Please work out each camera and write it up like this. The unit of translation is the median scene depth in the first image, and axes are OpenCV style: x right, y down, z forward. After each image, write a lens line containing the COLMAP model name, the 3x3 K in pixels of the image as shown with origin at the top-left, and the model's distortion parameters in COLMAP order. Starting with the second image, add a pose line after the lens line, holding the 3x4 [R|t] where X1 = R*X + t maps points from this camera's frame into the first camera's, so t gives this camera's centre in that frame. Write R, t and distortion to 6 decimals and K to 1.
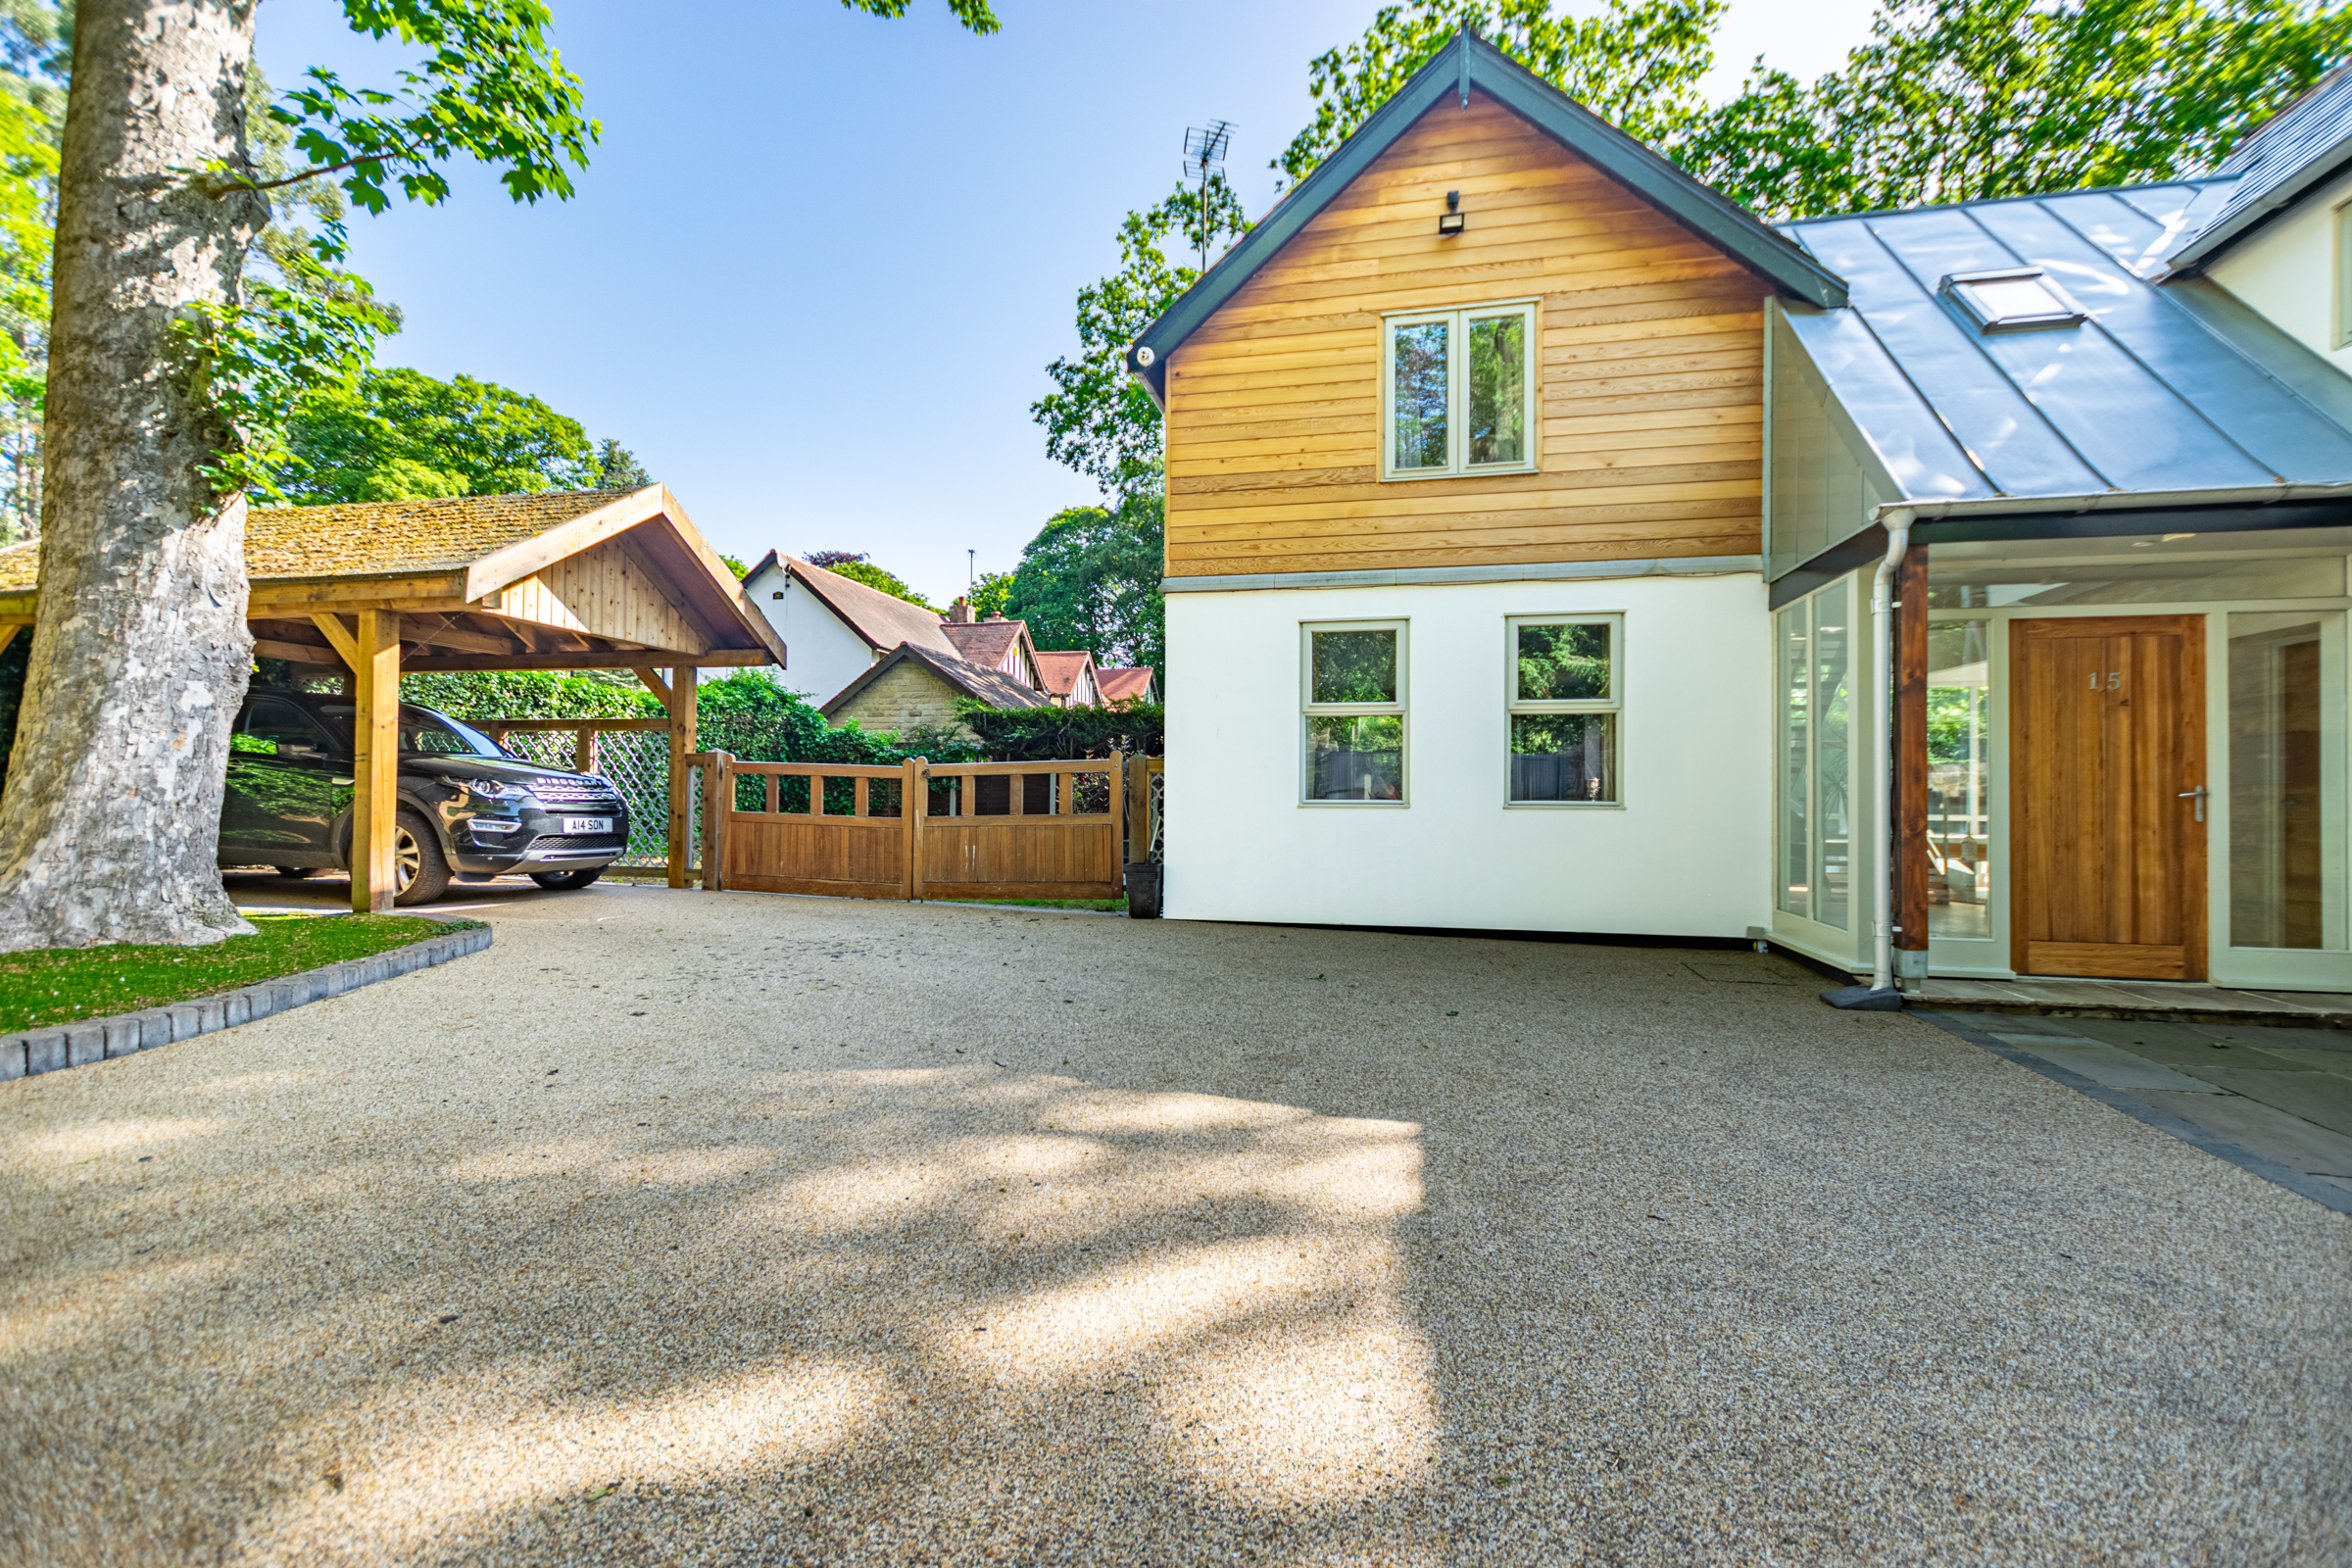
lens RADIAL K [[1009.1, 0, 1179.5], [0, 1009.1, 783.5], [0, 0, 1]] dist [0.007641, -0.000177]
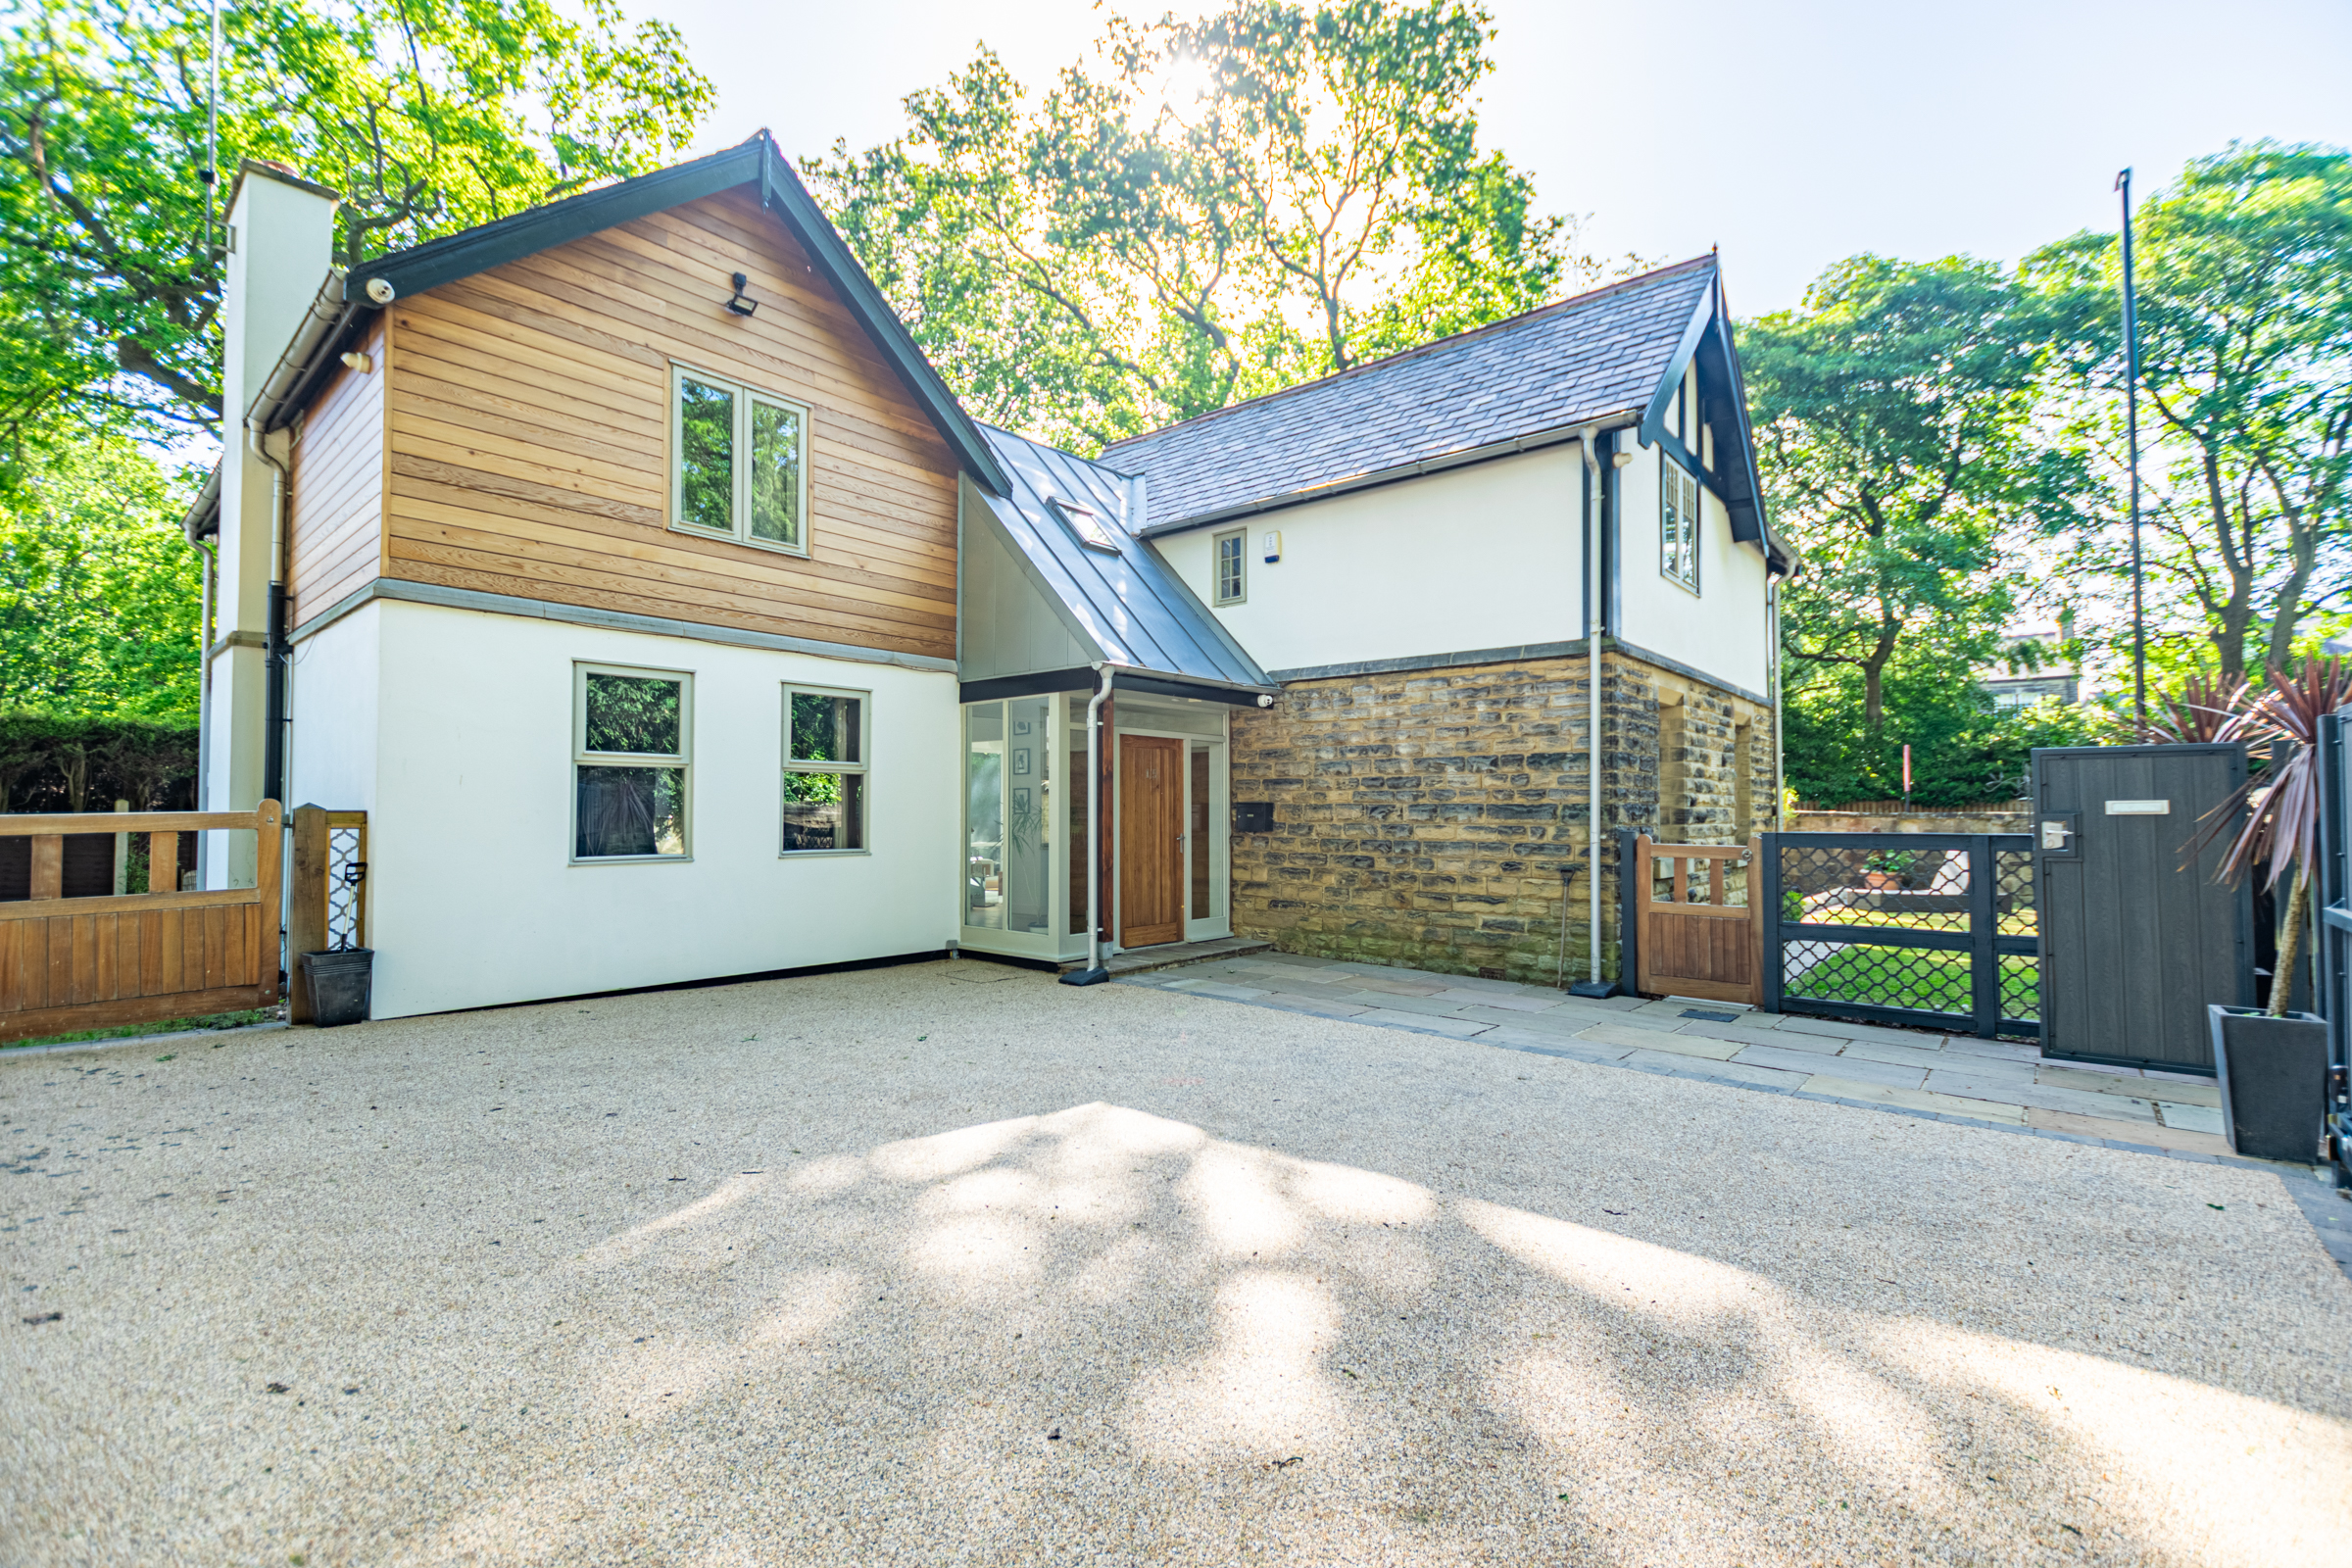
lens RADIAL K [[1009.1, 0, 1179.5], [0, 1009.1, 783.5], [0, 0, 1]] dist [0.007641, -0.000177]
pose [[0.475644, 0.021266, 0.879381, -0.444766], [-0.004906, 0.999756, -0.021524, -0.035972], [-0.879624, 0.005924, 0.475632, 0.105741]]
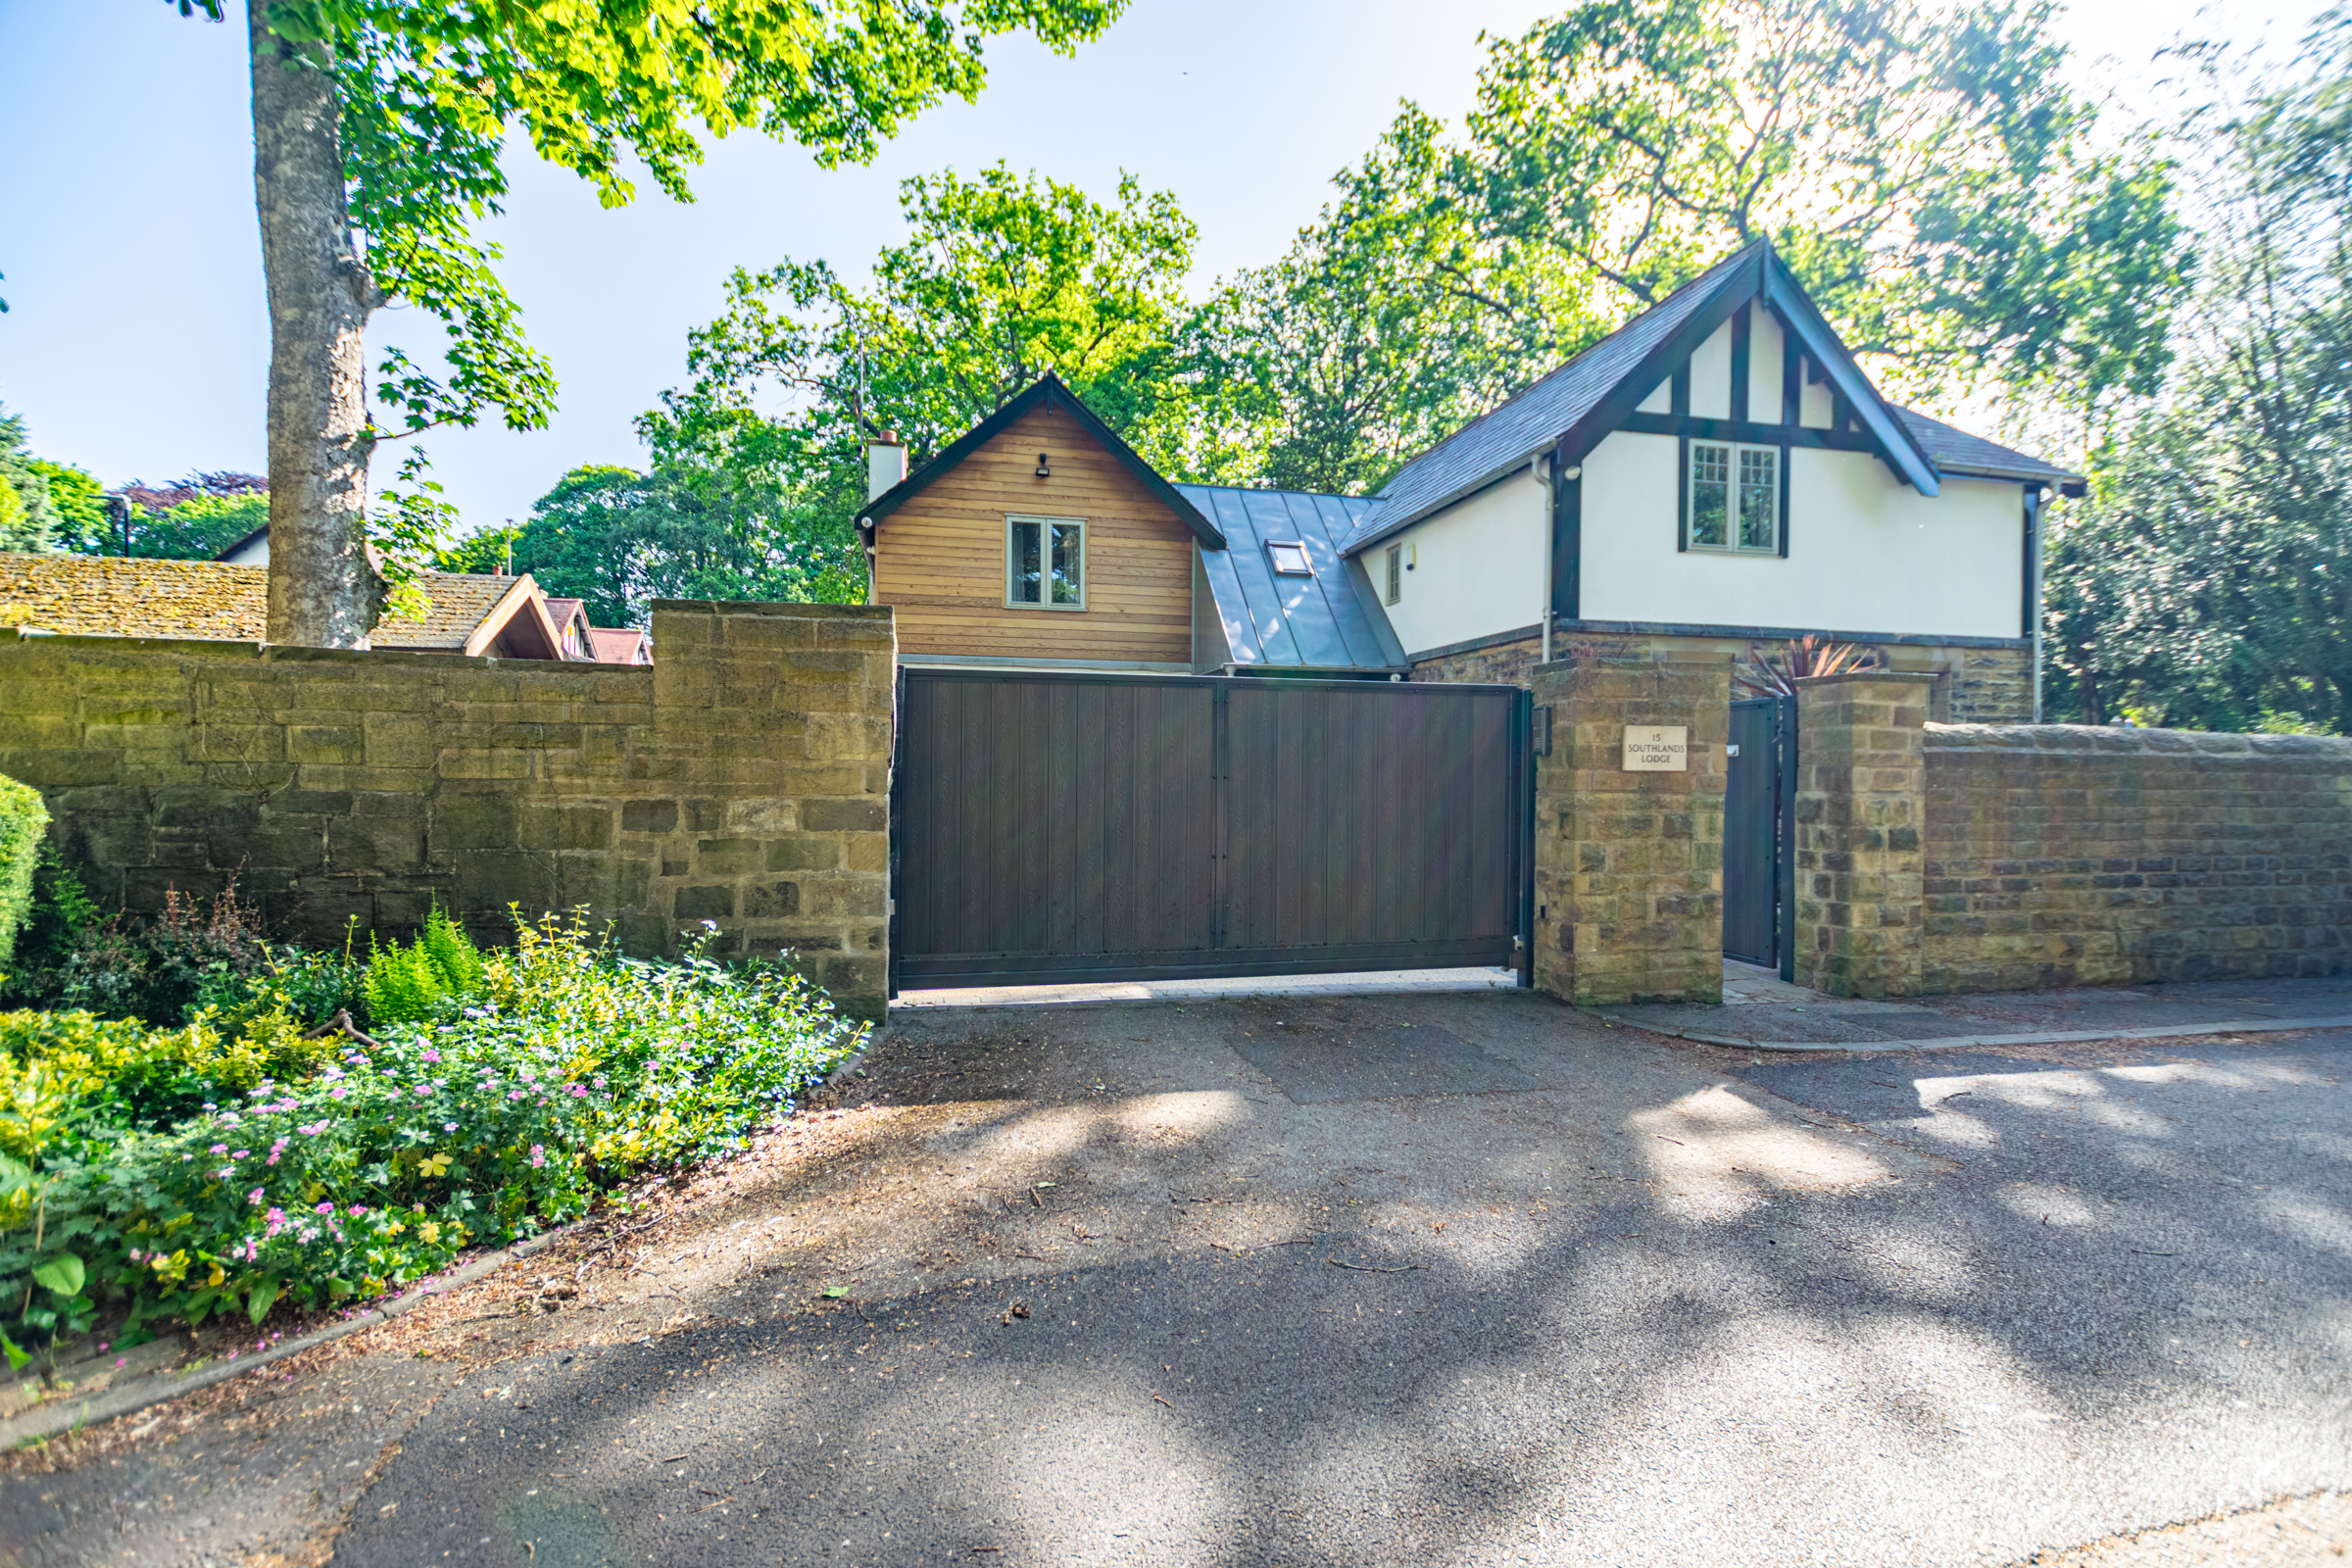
lens RADIAL K [[979.0, 0, 1176.0], [0, 979.0, 784.0], [0, 0, 1]] dist [0.020295, -0.000015]
pose [[0.899823, -0.006137, 0.436212, -0.302013], [-0.004082, 0.999739, 0.022485, -0.028557], [-0.436236, -0.022013, 0.899563, -0.740558]]
